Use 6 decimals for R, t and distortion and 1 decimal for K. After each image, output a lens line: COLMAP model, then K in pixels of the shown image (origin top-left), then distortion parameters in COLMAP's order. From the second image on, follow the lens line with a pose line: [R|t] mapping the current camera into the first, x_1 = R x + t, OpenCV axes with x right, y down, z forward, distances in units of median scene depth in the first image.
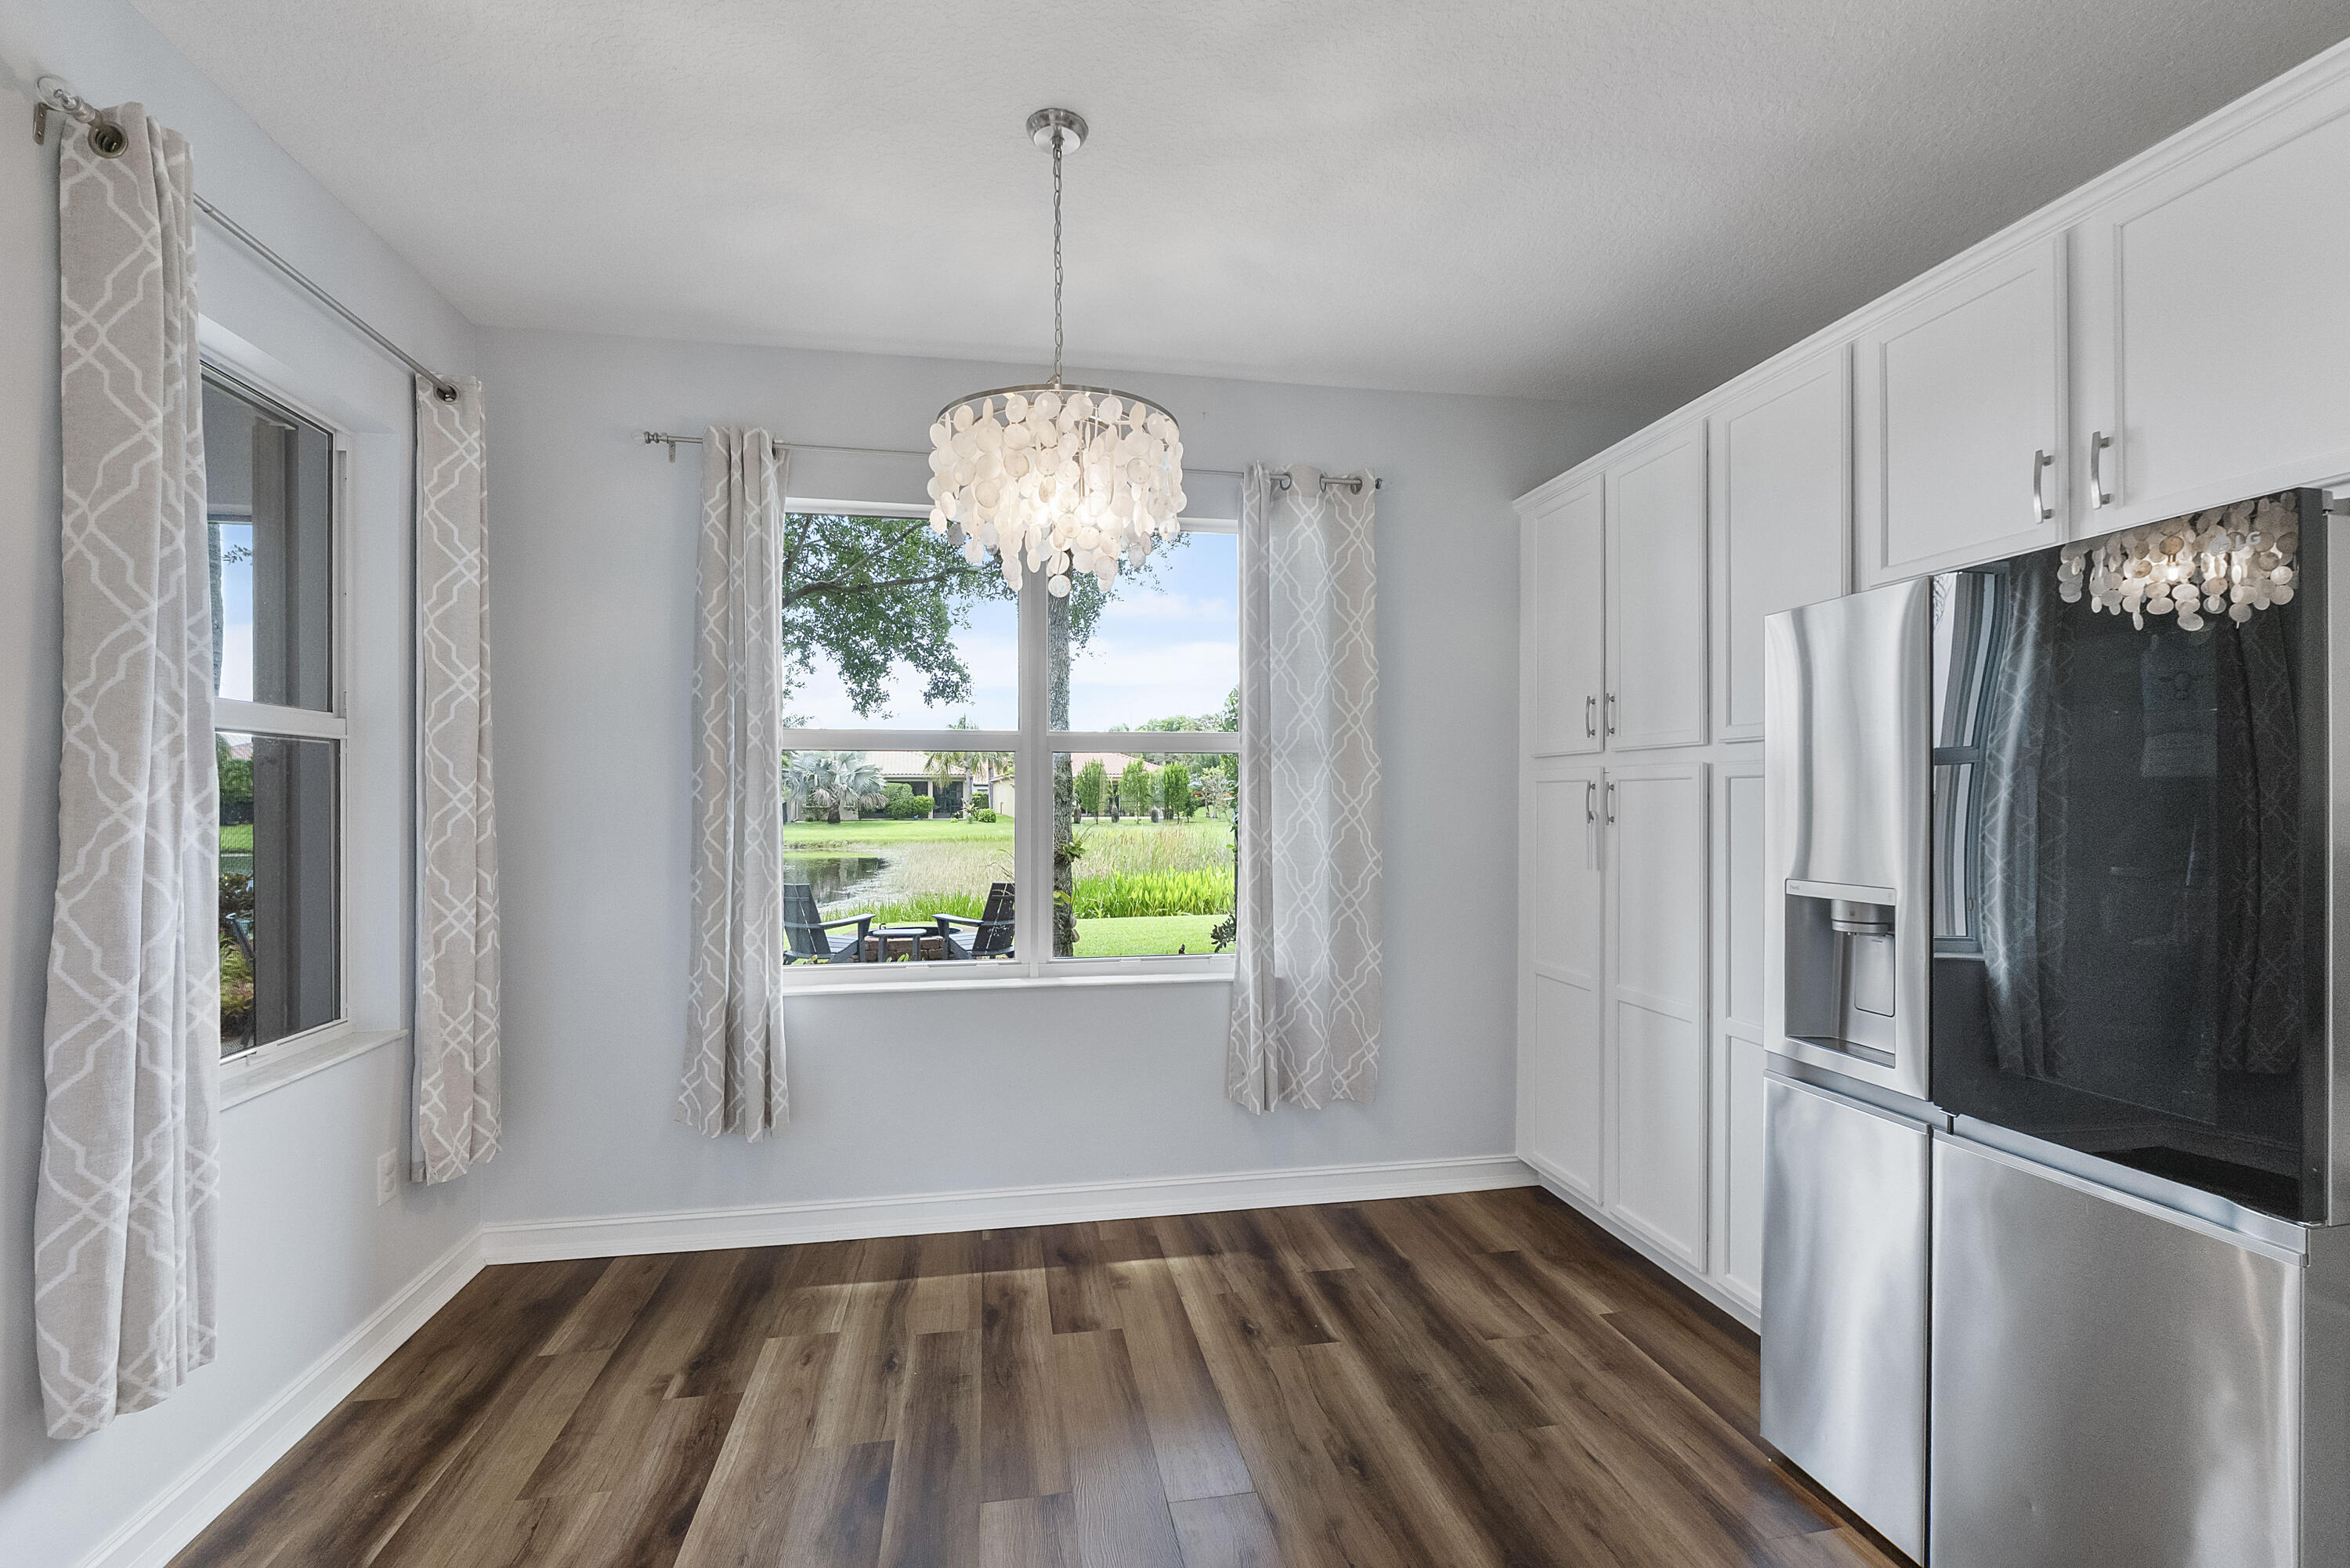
lens RADIAL K [[1004.3, 0, 1167.8], [0, 1004.3, 802.9], [0, 0, 1]] dist [-0.005861, -0.000871]
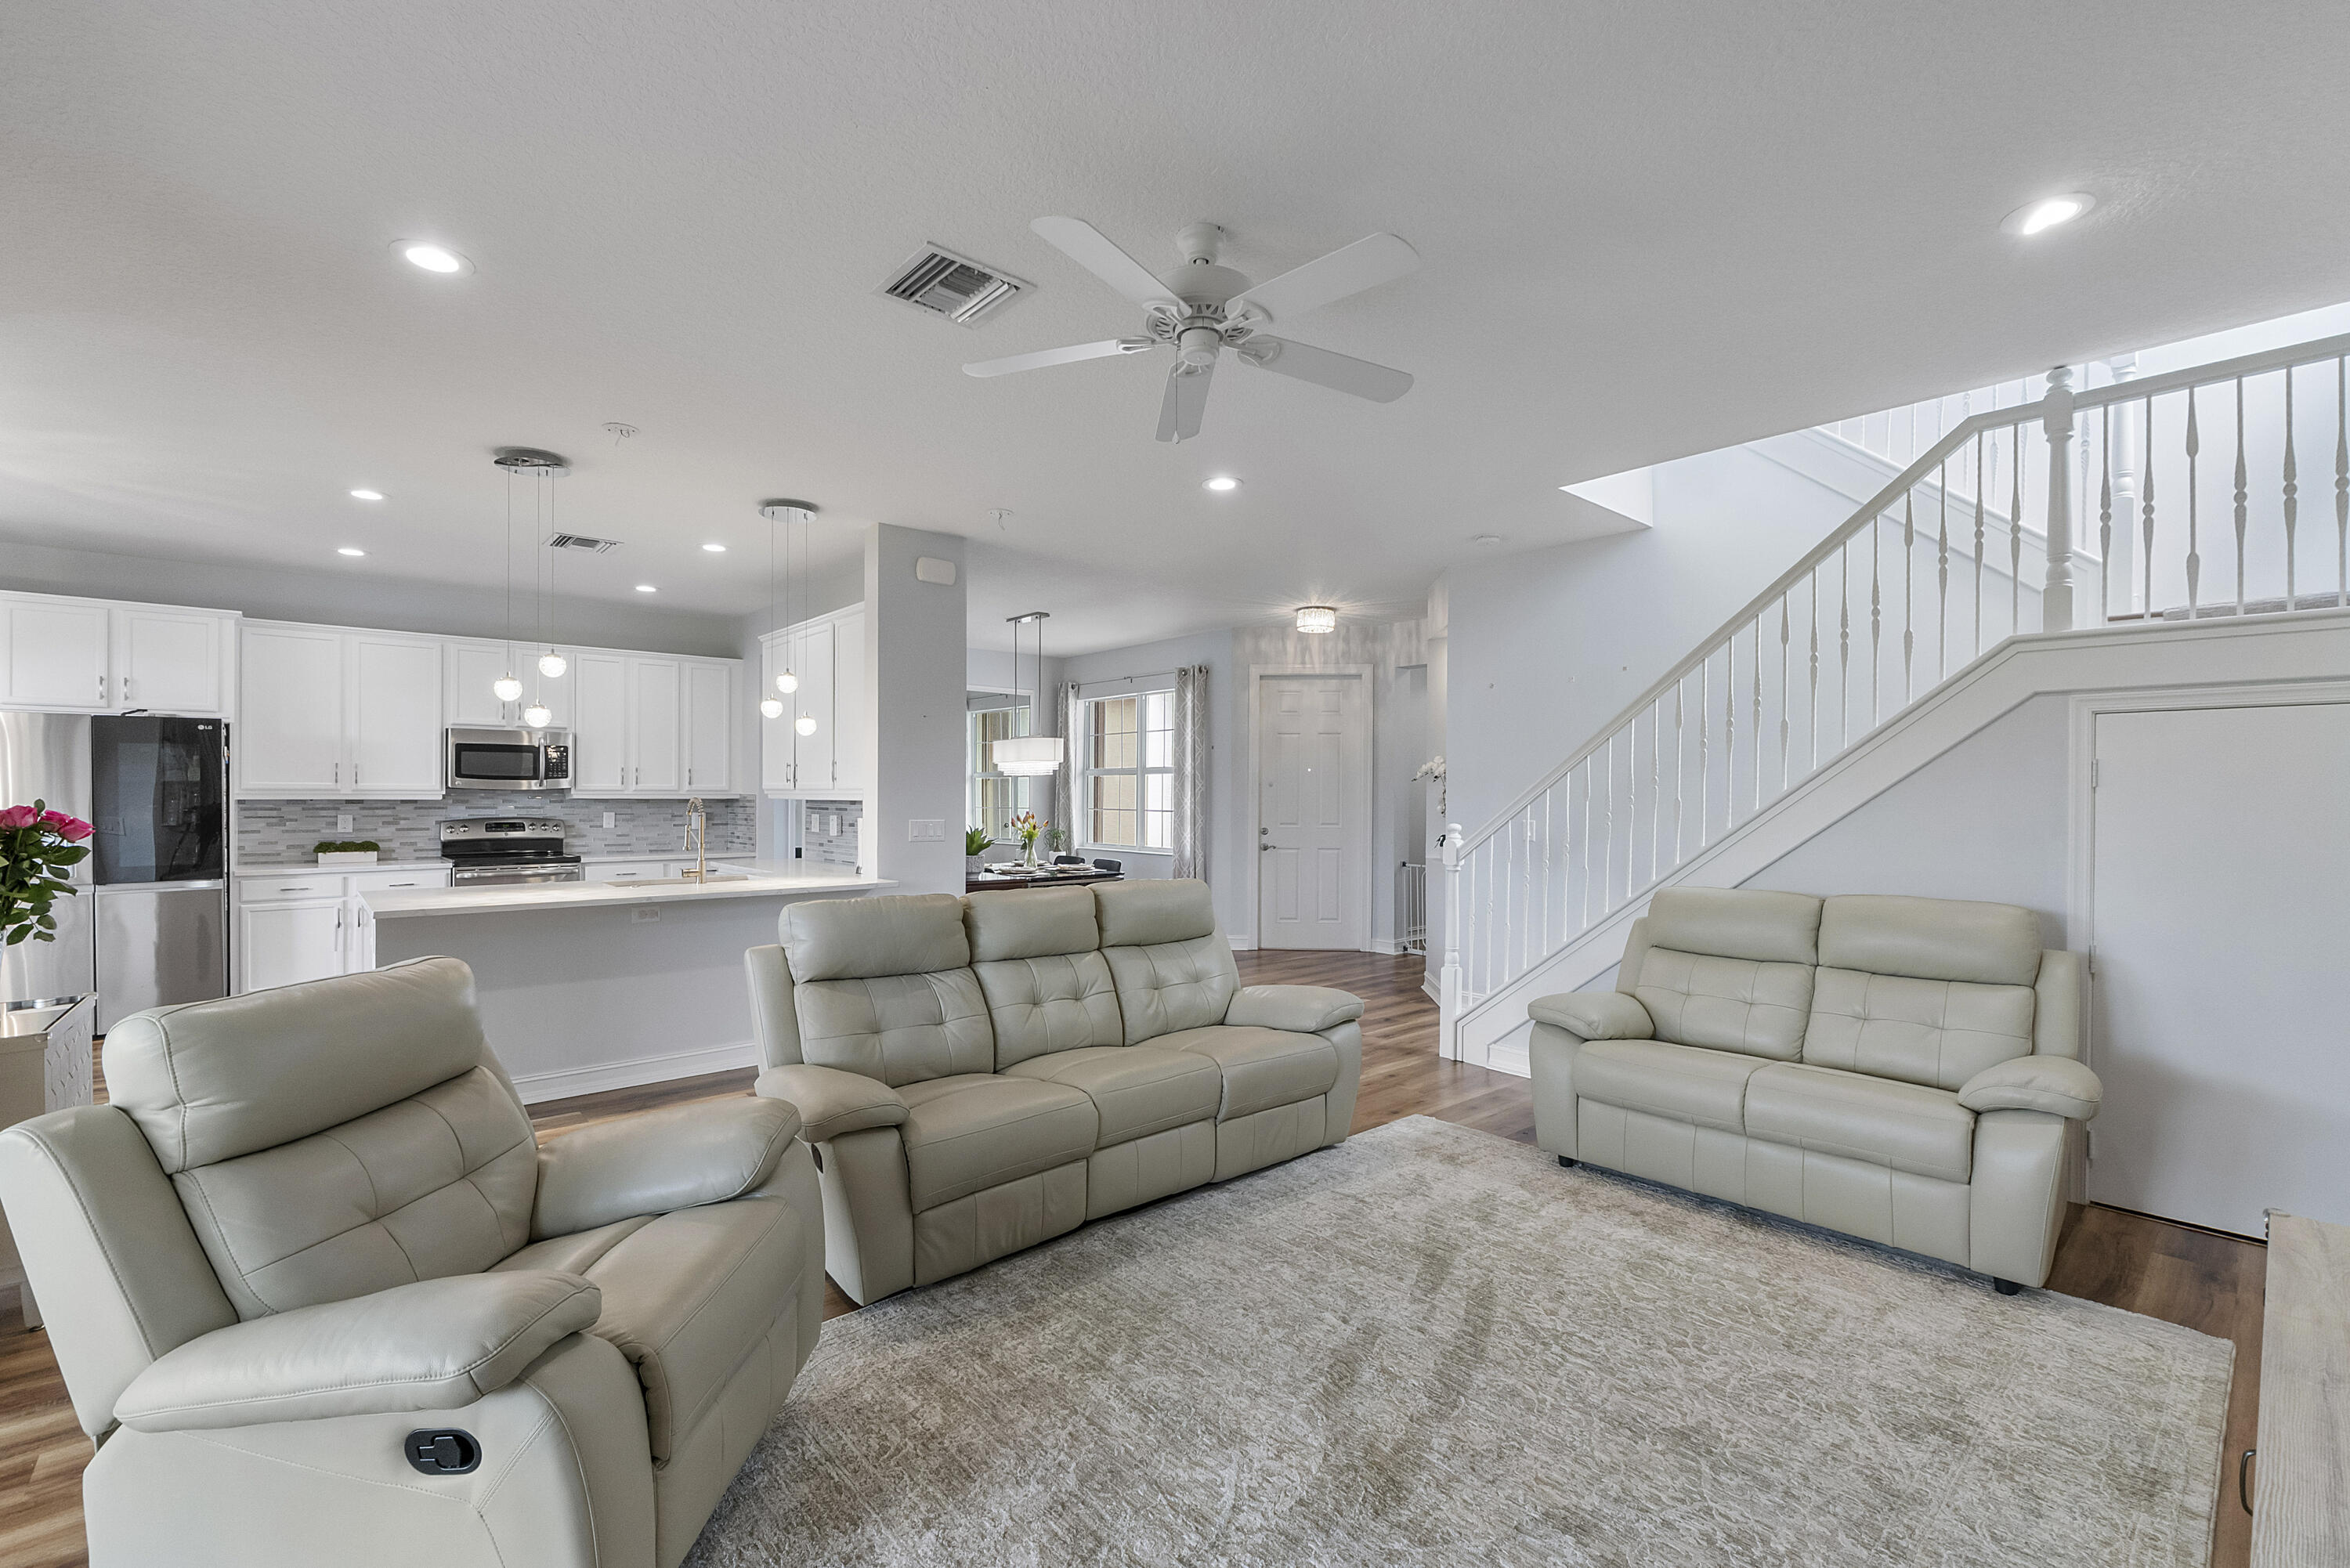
lens RADIAL K [[1004.3, 0, 1166.9], [0, 1004.3, 804.7], [0, 0, 1]] dist [-0.005861, -0.000871]
pose [[-0.509403, -0.004362, 0.860517, -2.162629], [0.005248, 0.999953, 0.008176, 0.027463], [-0.860512, 0.008681, -0.509356, -0.182195]]
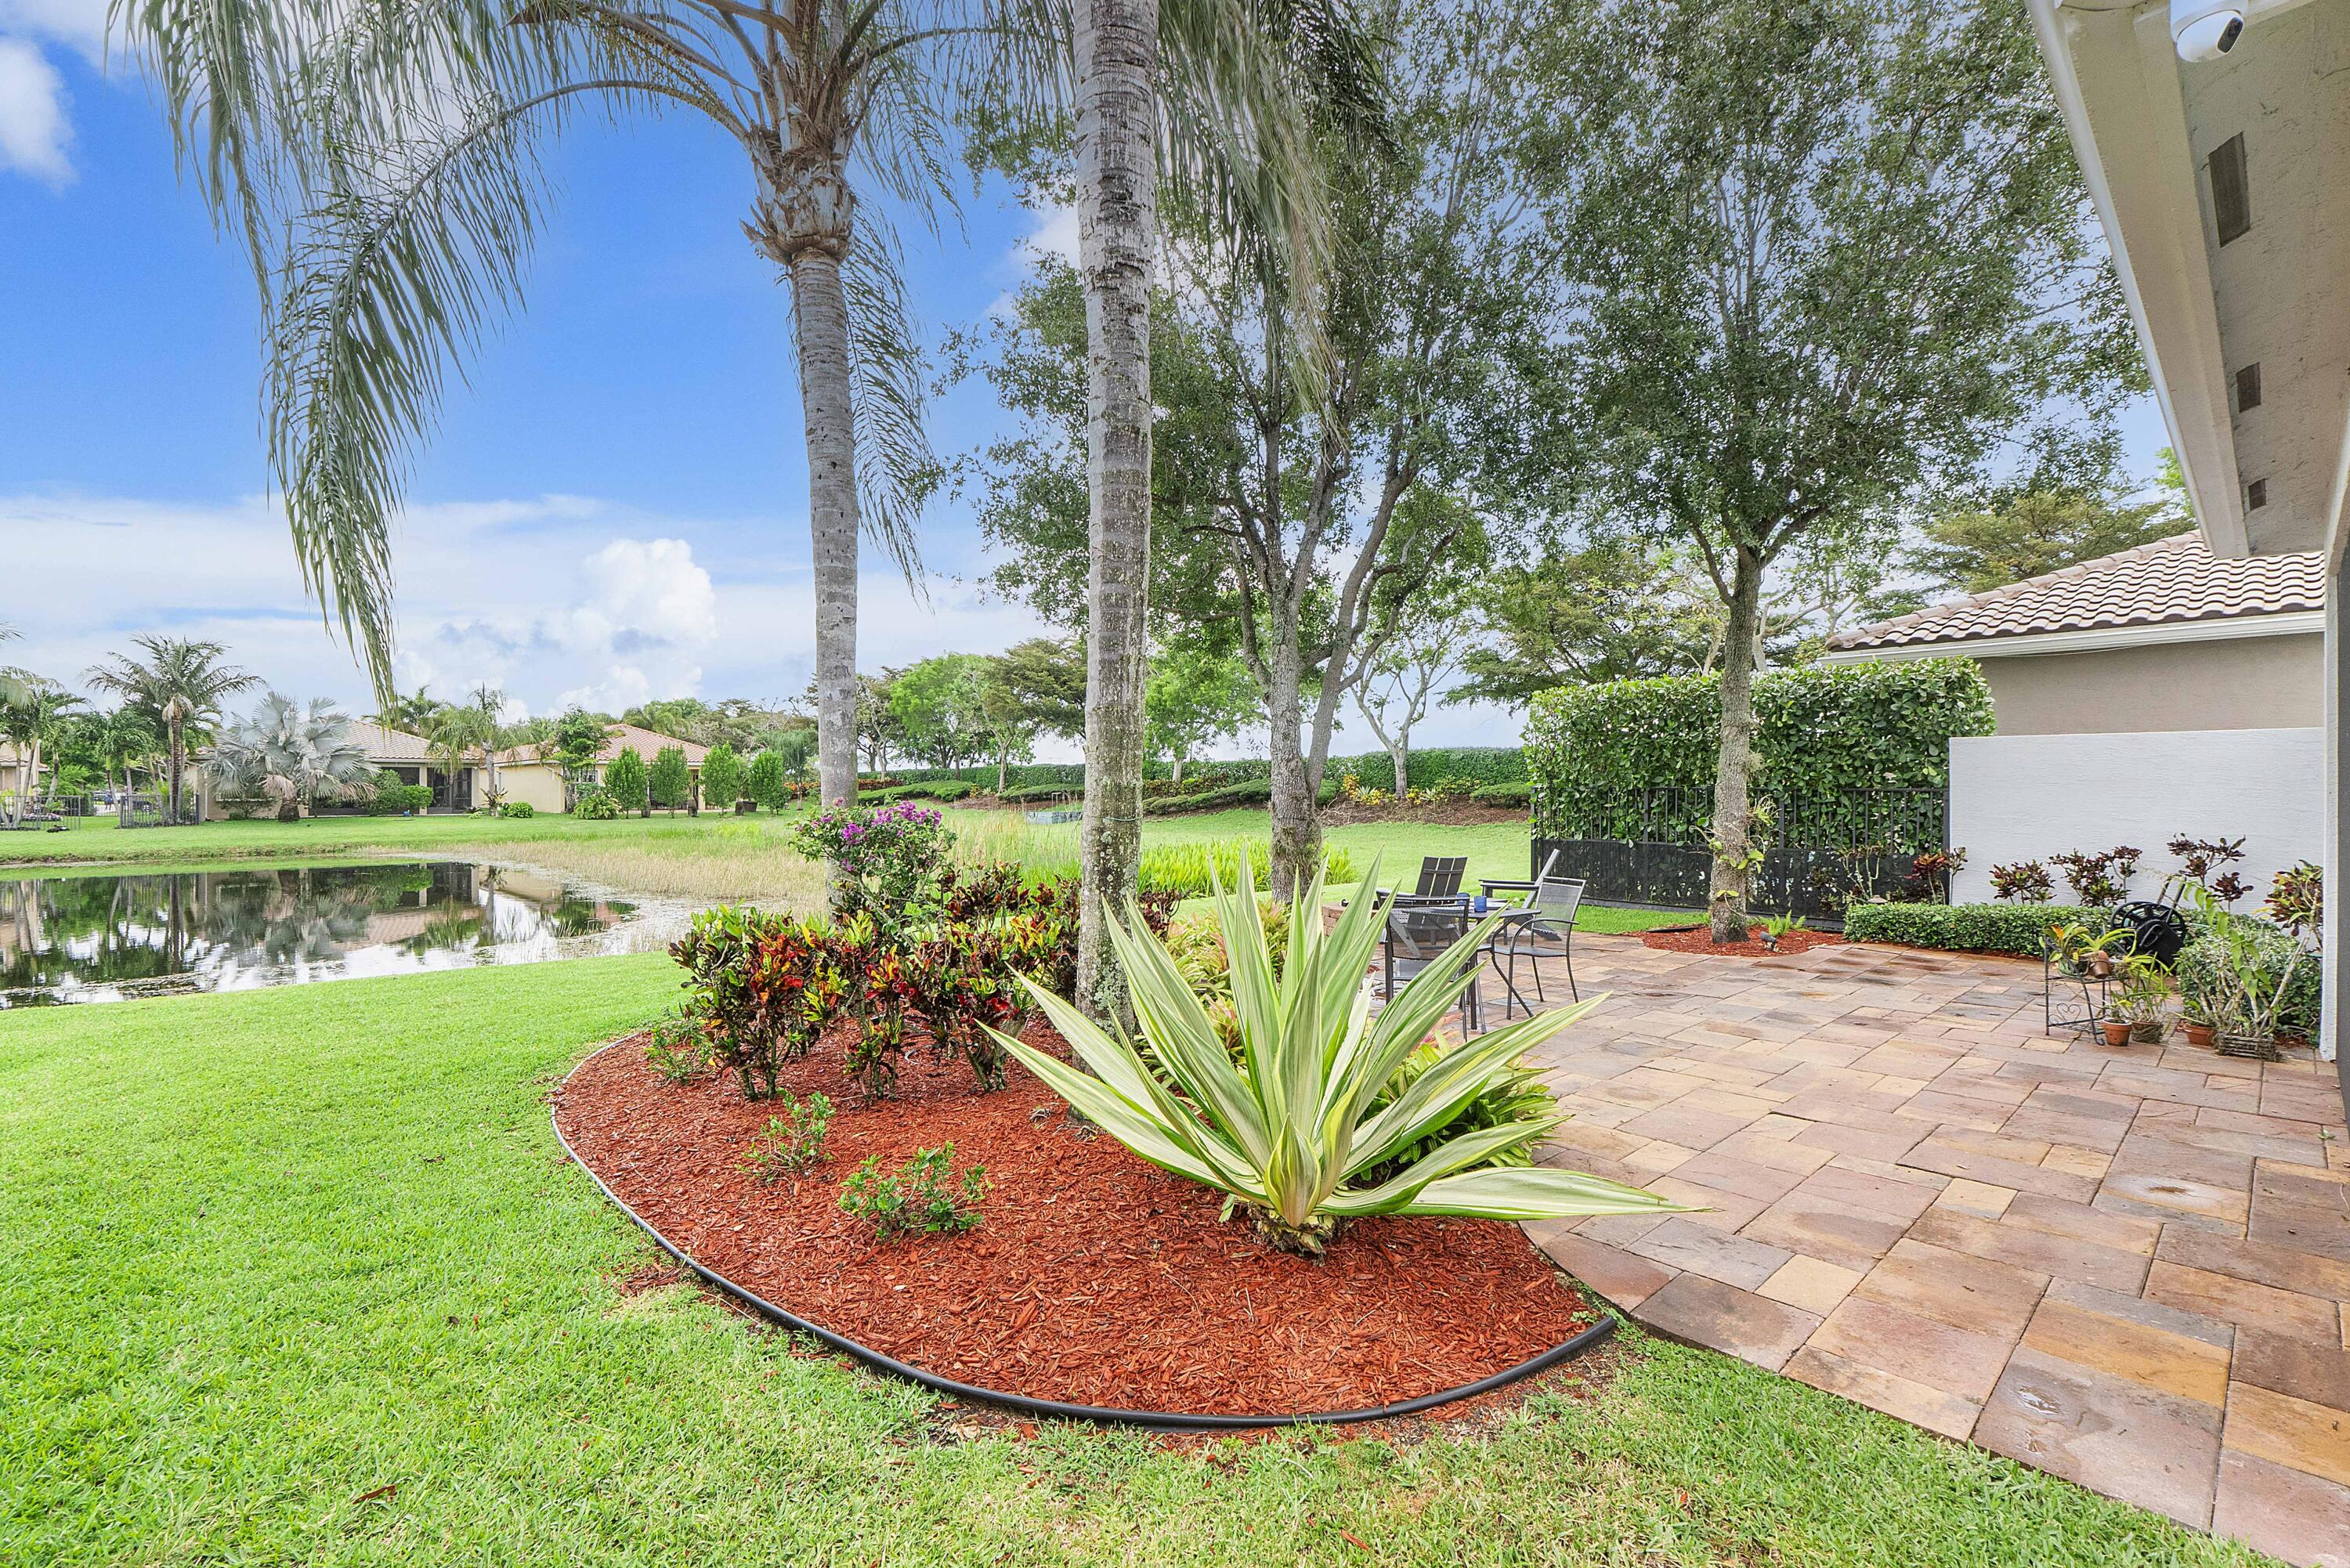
lens RADIAL K [[1004.3, 0, 1186.2], [0, 1004.3, 788.5], [0, 0, 1]] dist [-0.005861, -0.000871]
pose [[0.850980, 0.002853, 0.525190, -3.536167], [0.001648, 0.999966, -0.008102, 0.060186], [-0.525195, 0.007760, 0.850947, 0.860636]]
